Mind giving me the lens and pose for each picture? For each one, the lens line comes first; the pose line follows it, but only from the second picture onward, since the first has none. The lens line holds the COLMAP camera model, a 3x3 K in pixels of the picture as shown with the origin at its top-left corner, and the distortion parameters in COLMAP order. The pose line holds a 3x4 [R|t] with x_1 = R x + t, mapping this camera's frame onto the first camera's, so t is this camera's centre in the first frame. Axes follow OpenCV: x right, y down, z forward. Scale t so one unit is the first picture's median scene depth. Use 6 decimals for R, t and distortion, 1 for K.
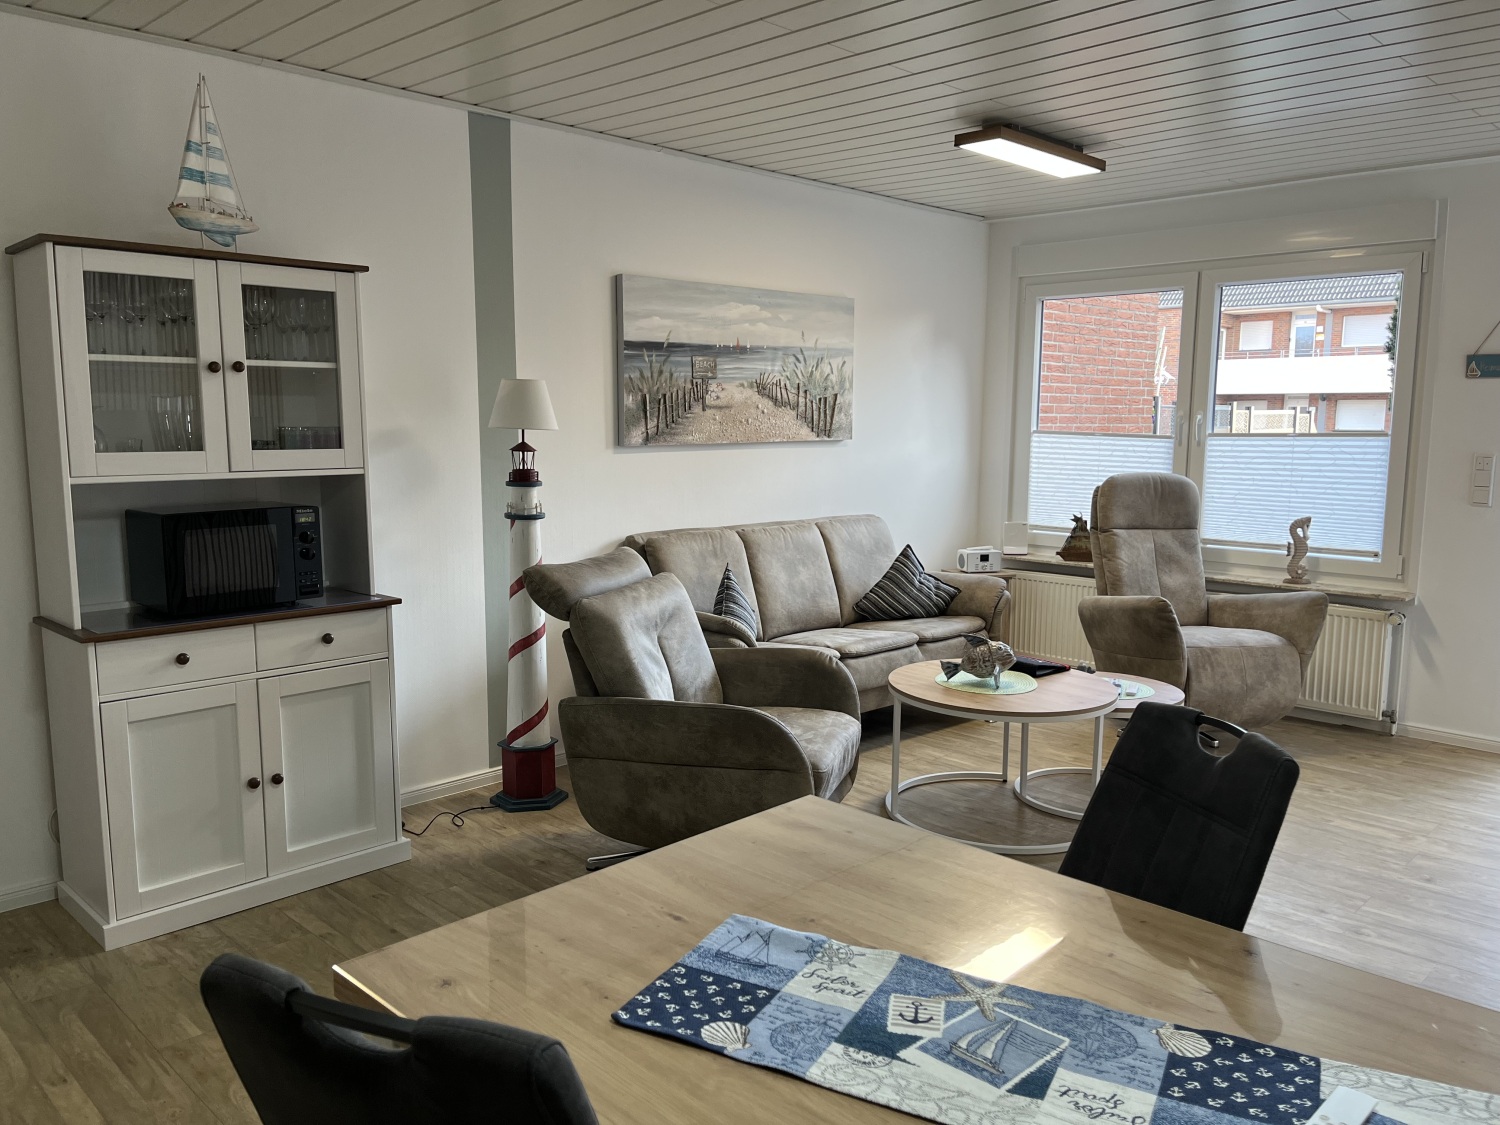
lens RADIAL K [[1144.2, 0, 756.0], [0, 1144.2, 552.3], [0, 0, 1]] dist [0.063883, -0.107590]
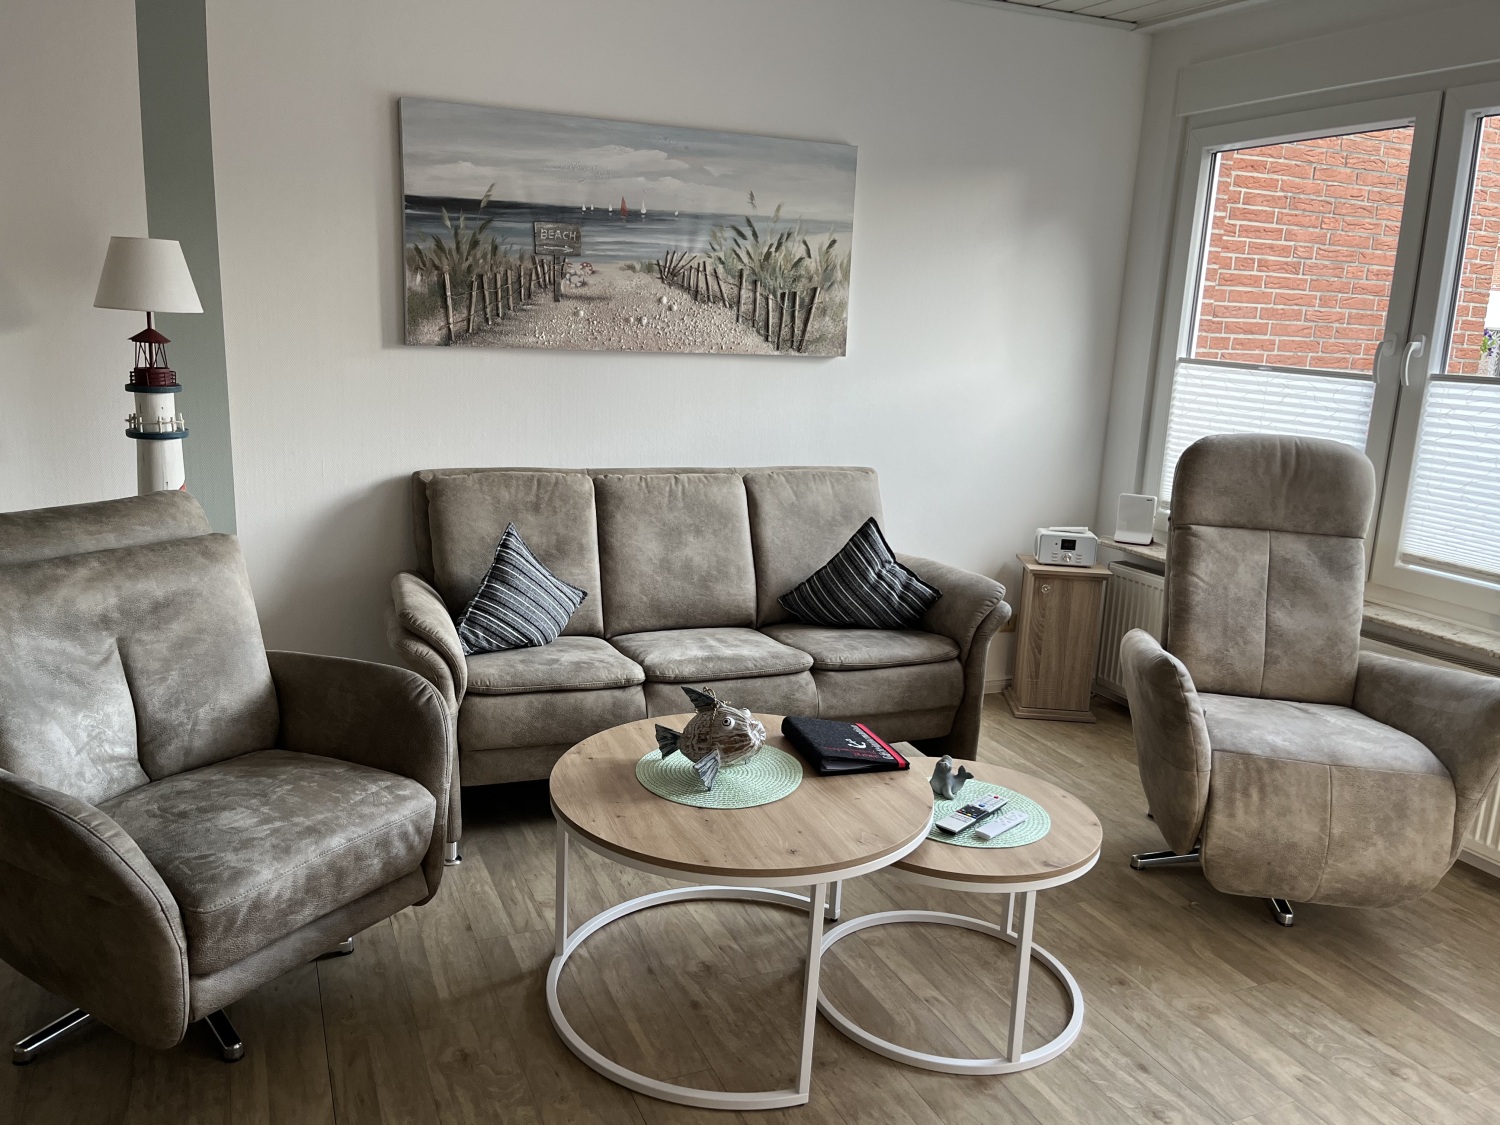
lens RADIAL K [[1162.1, 0, 752.8], [0, 1162.1, 552.8], [0, 0, 1]] dist [0.038874, -0.059828]
pose [[0.925919, 0.107052, -0.362236, 0.331765], [-0.082358, 0.993142, 0.082986, -0.038710], [0.368635, -0.047006, 0.928385, 0.361288]]
